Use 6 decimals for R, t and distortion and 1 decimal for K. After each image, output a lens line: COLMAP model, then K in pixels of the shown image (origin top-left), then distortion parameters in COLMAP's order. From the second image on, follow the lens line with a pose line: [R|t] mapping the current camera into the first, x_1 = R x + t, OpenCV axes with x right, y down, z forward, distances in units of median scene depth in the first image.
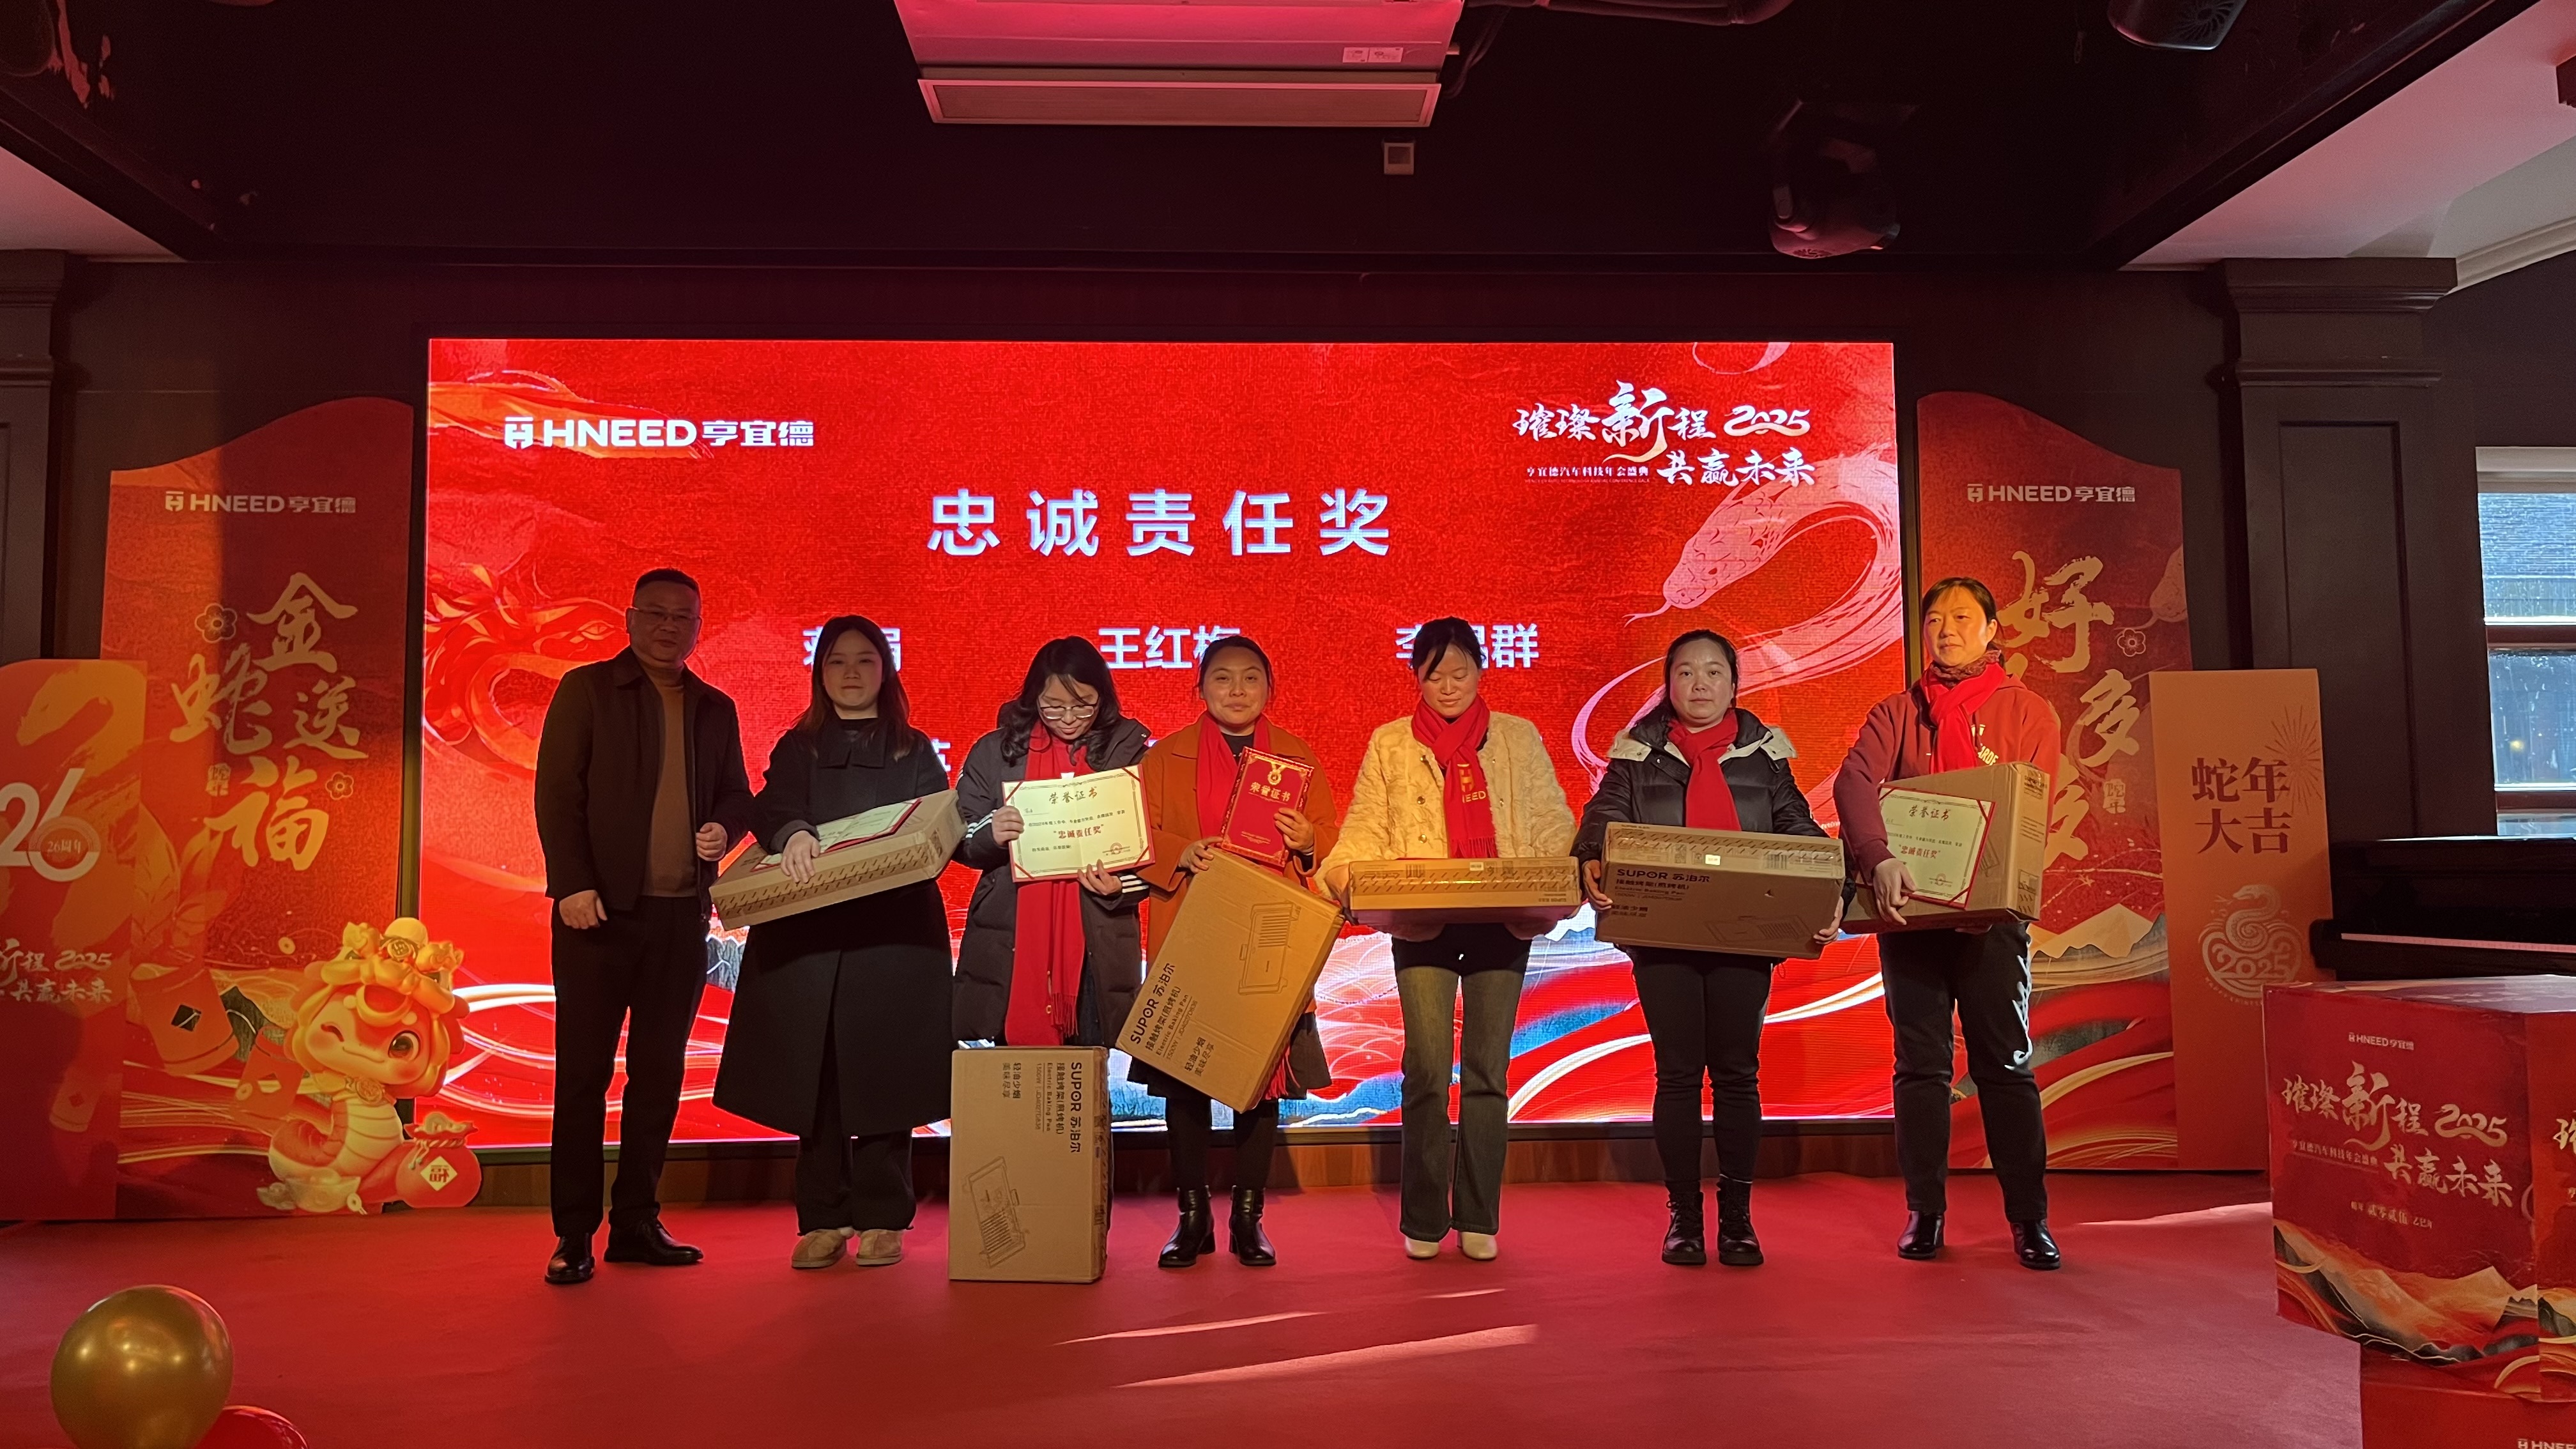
lens RADIAL K [[1977.9, 0, 1301.8], [0, 1977.9, 724.3], [0, 0, 1]] dist [0.045535, -0.051712]
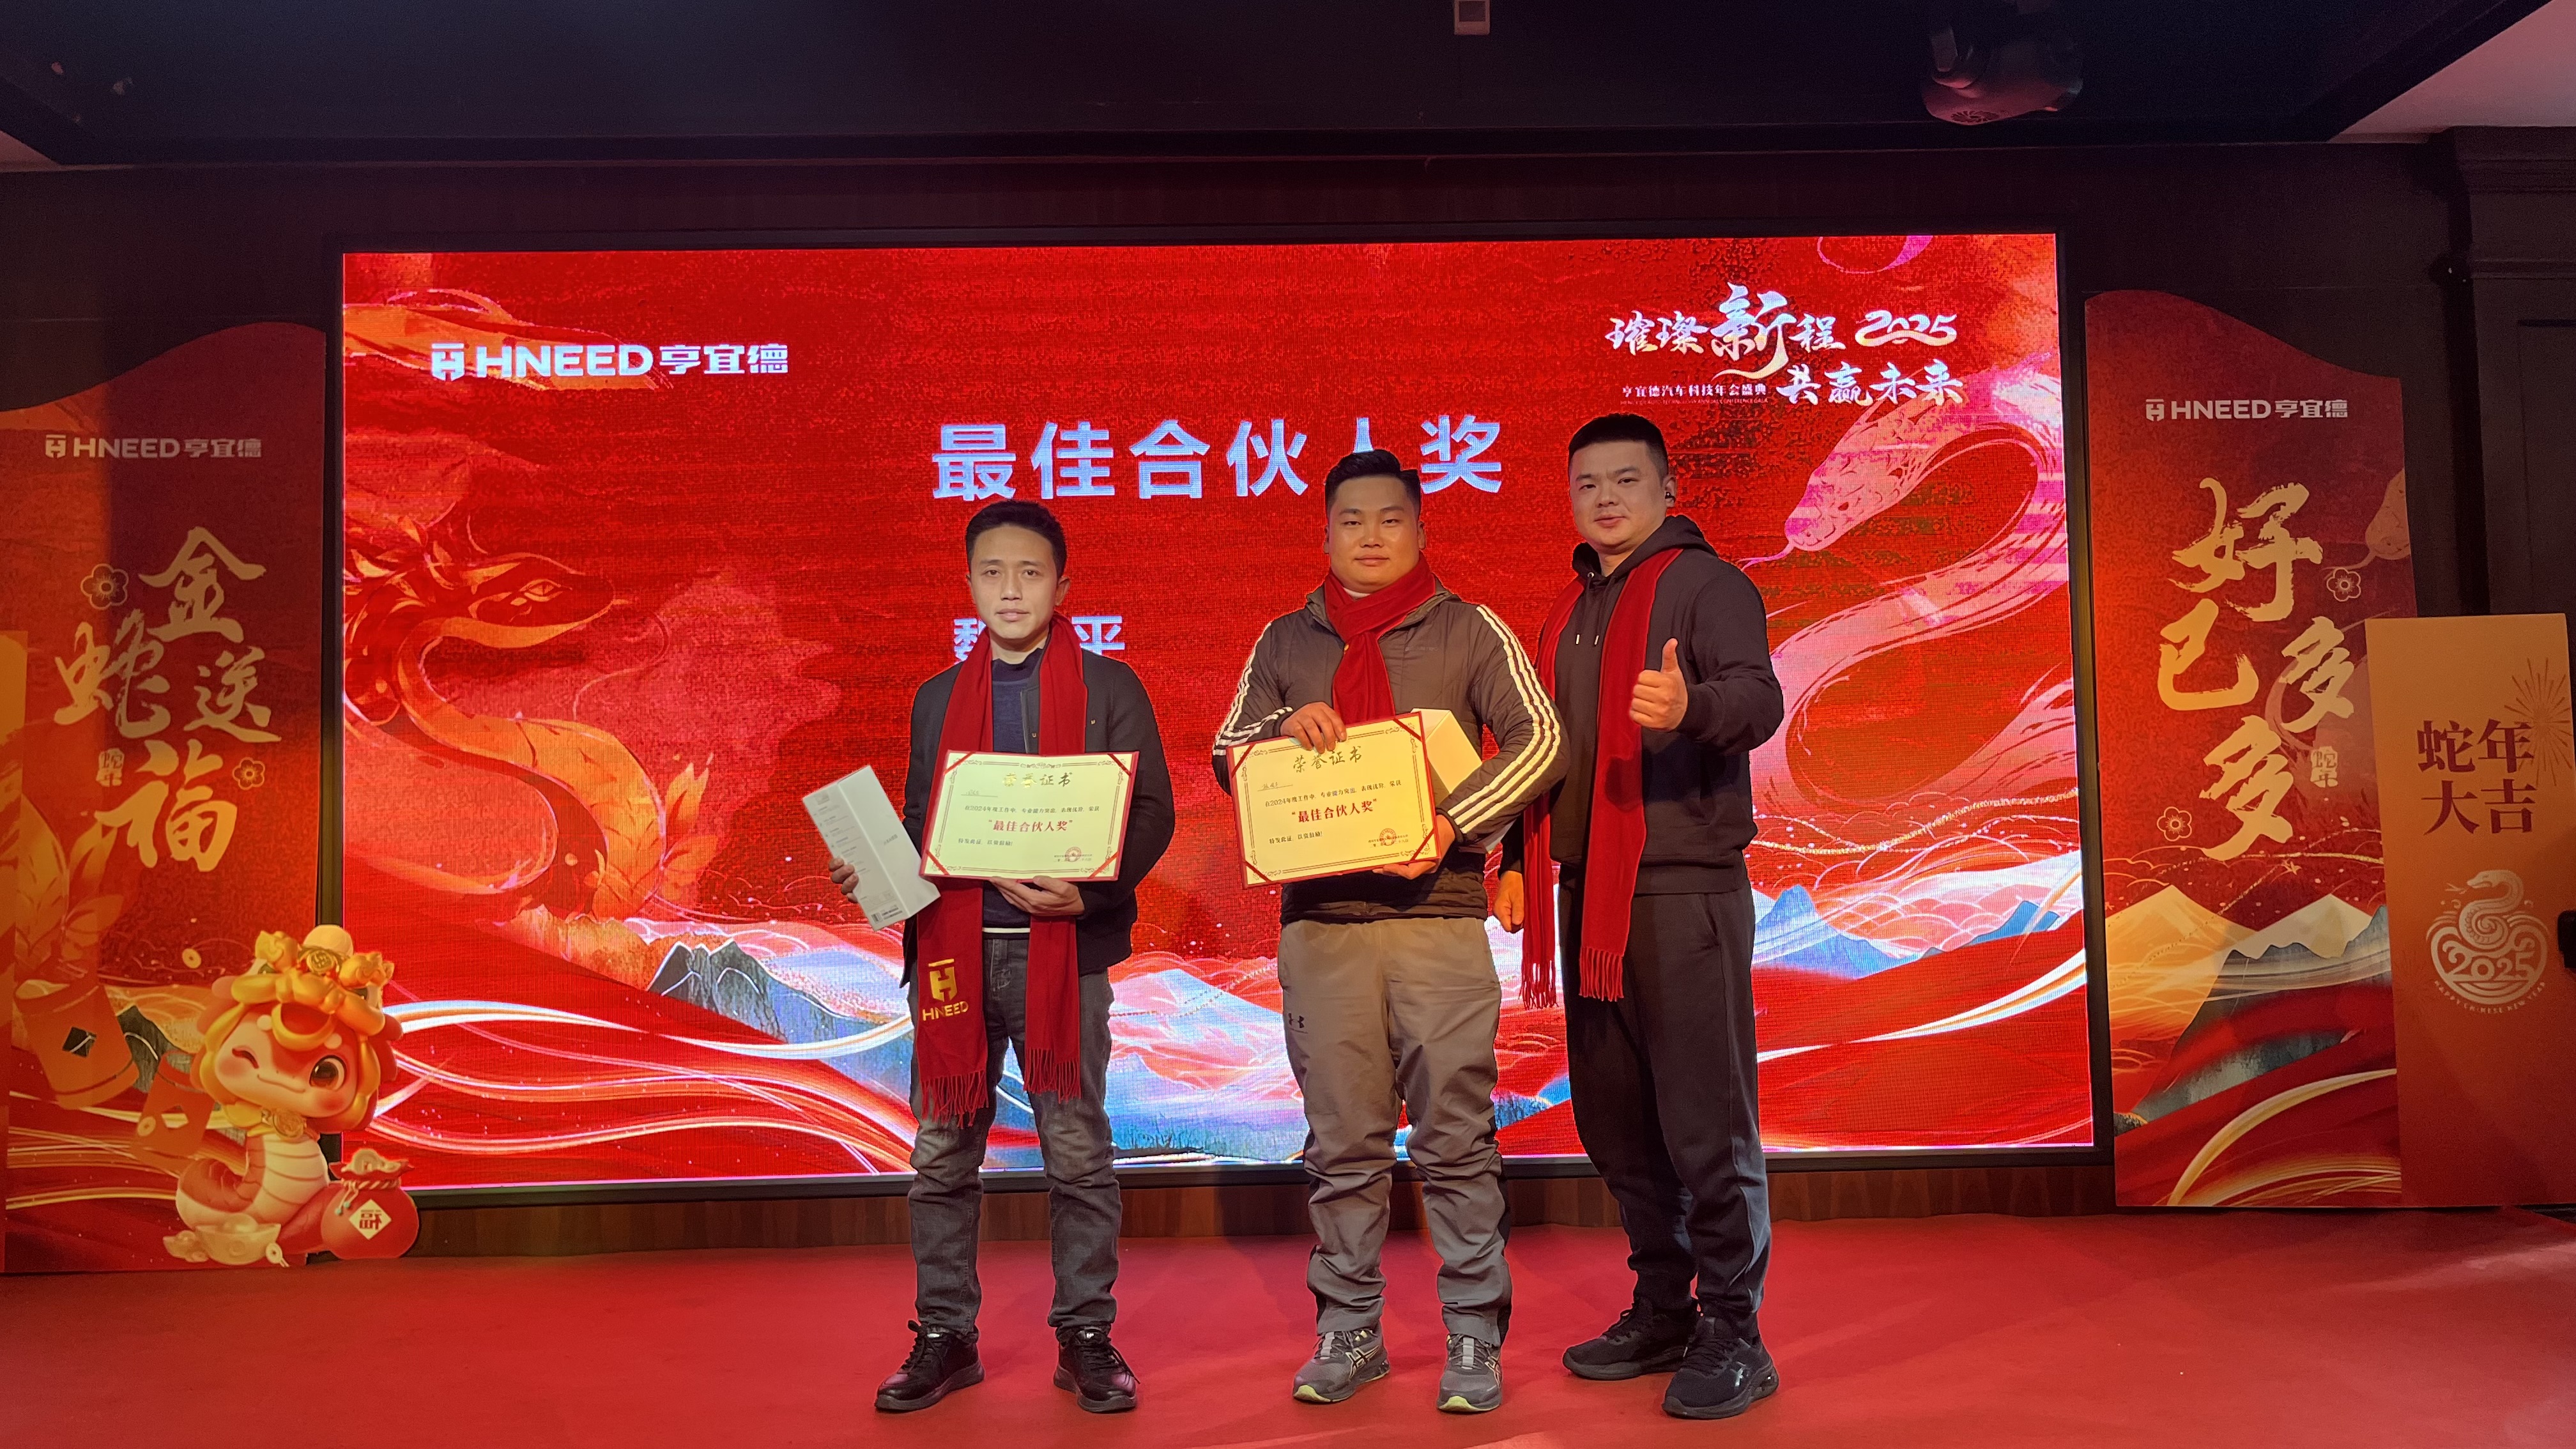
lens RADIAL K [[2030.6, 0, 1277.0], [0, 2030.6, 751.1], [0, 0, 1]] dist [0.045439, -0.056892]
pose [[0.999548, -0.009300, -0.028595, -0.011172], [0.009966, 0.999680, 0.023230, 0.004850], [0.028370, -0.023504, 0.999321, 0.122130]]
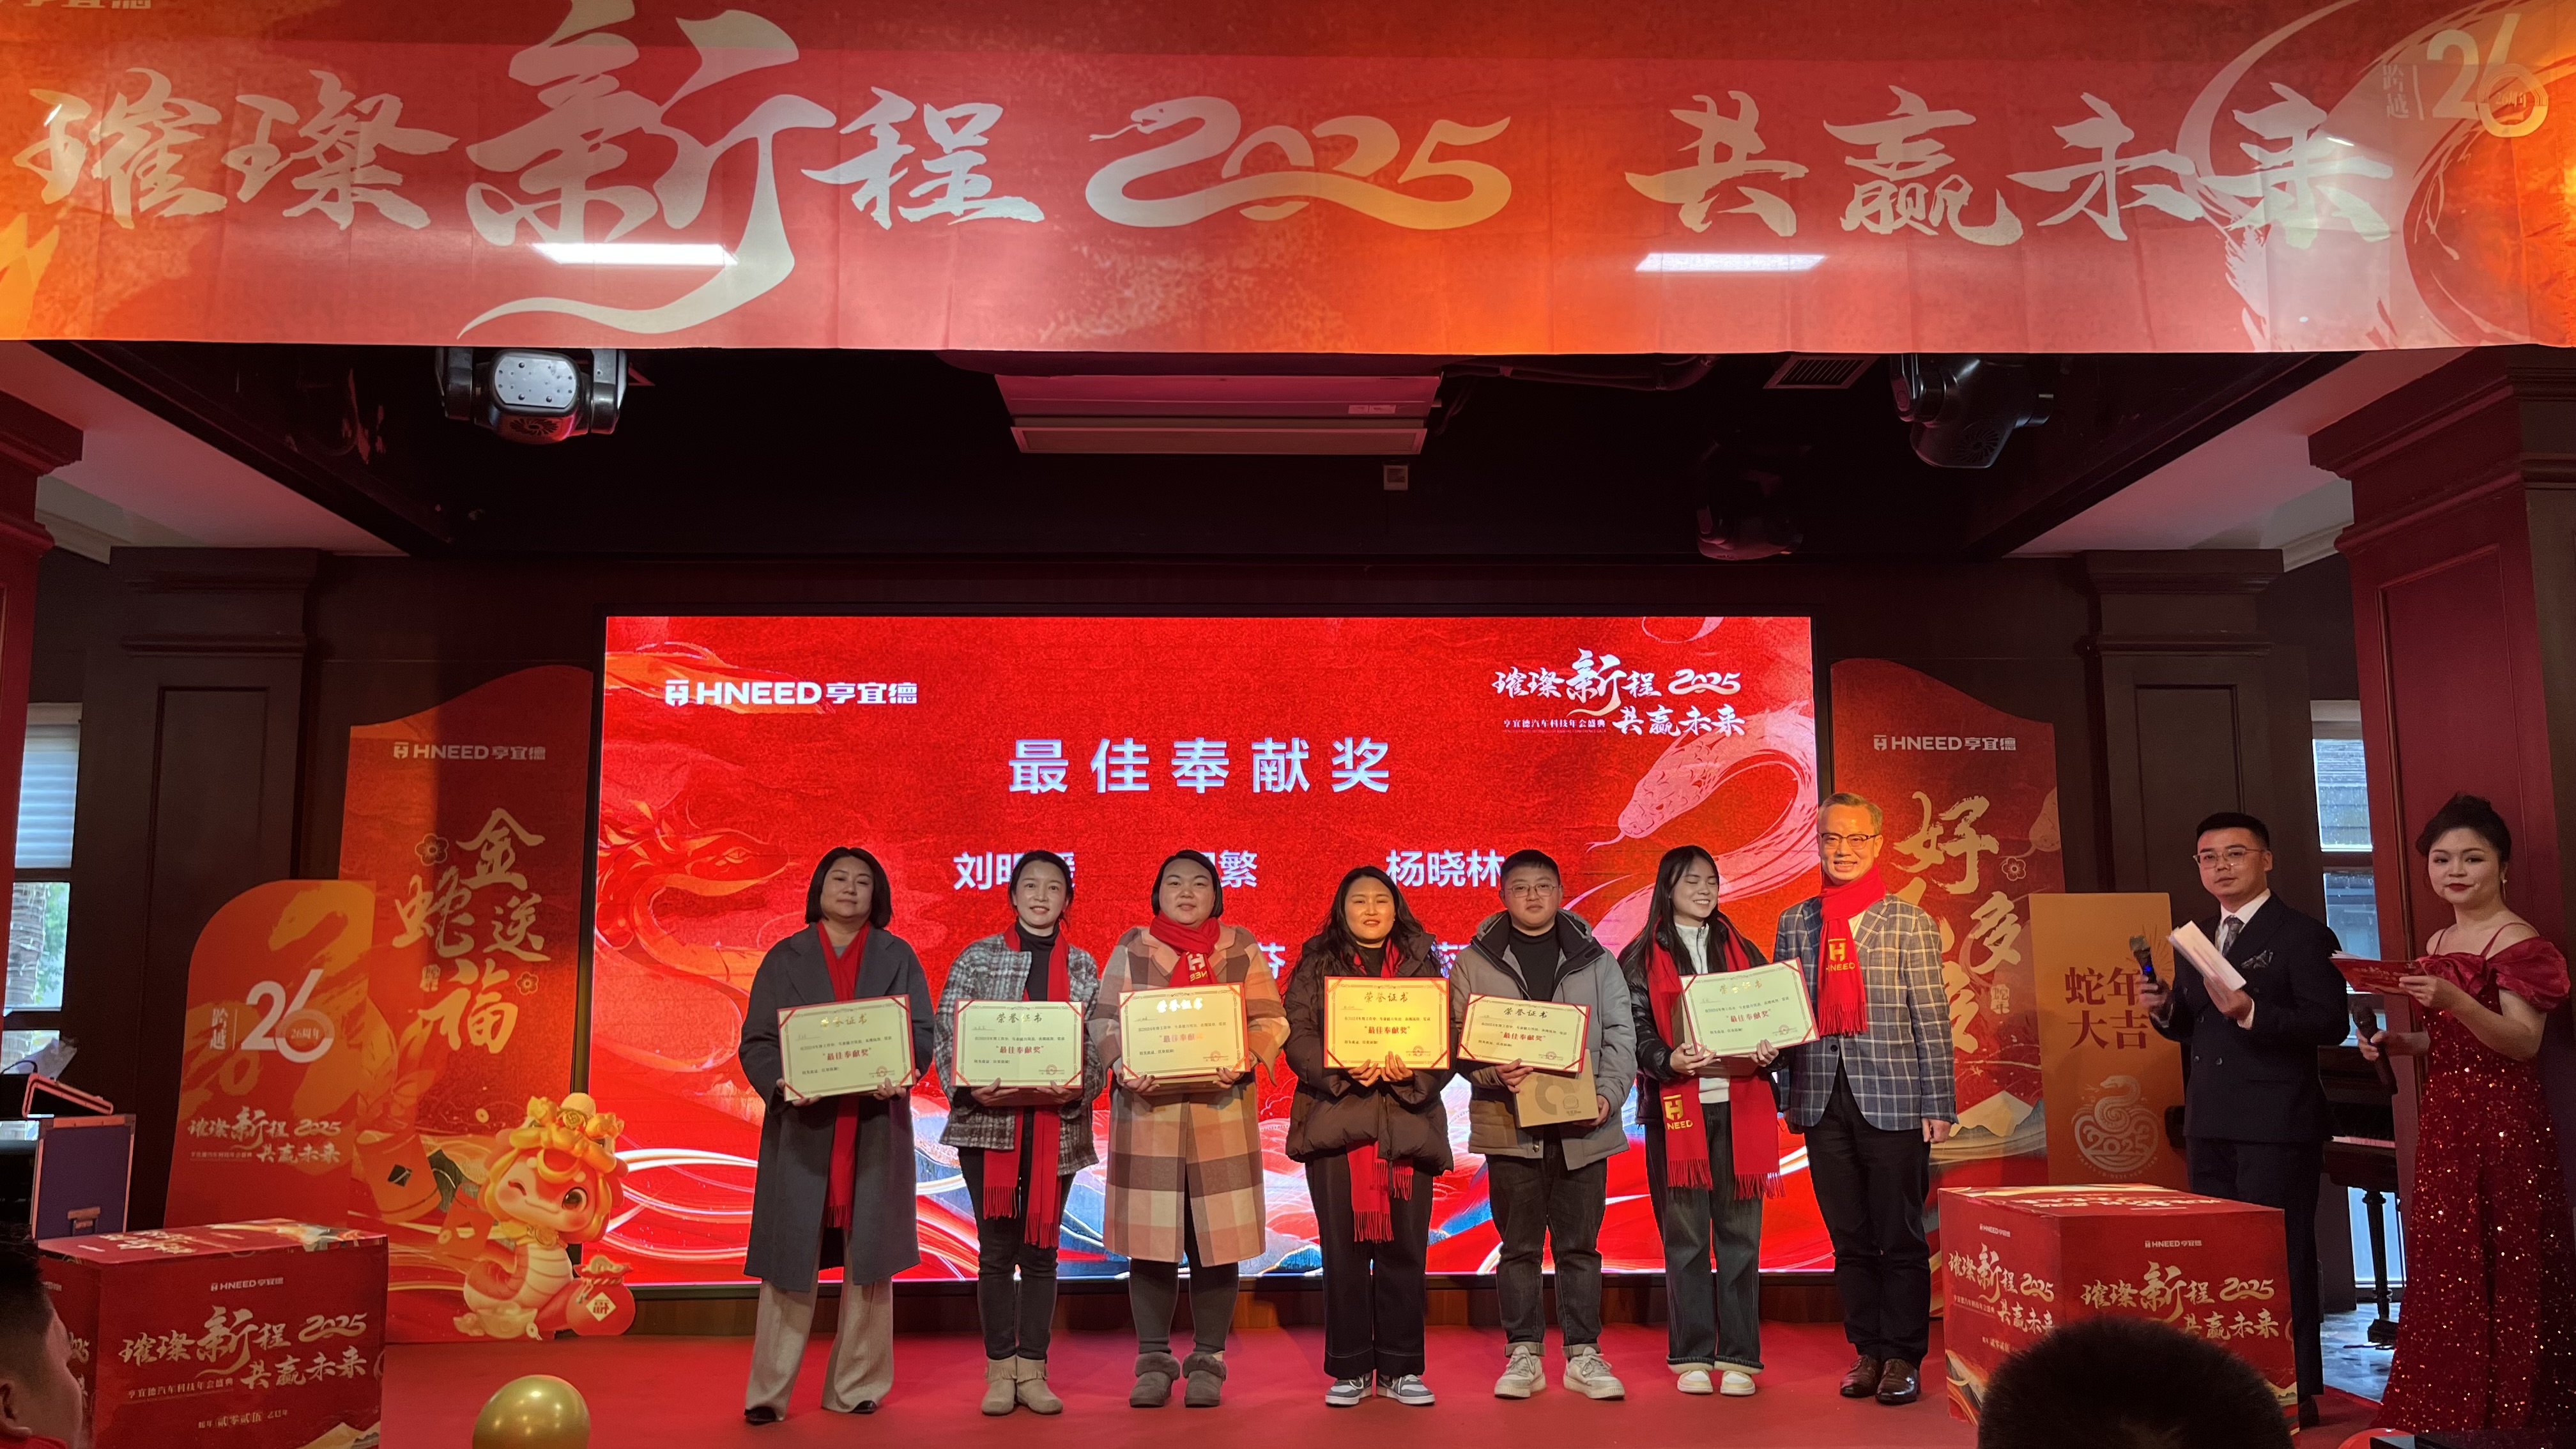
lens RADIAL K [[1977.9, 0, 1295.2], [0, 1977.9, 750.9], [0, 0, 1]] dist [0.045535, -0.051712]
pose [[0.999729, 0.003873, -0.022974, 0.014825], [-0.005128, 0.998482, -0.054843, -0.045725], [0.022727, 0.054946, 0.998231, -0.208177]]
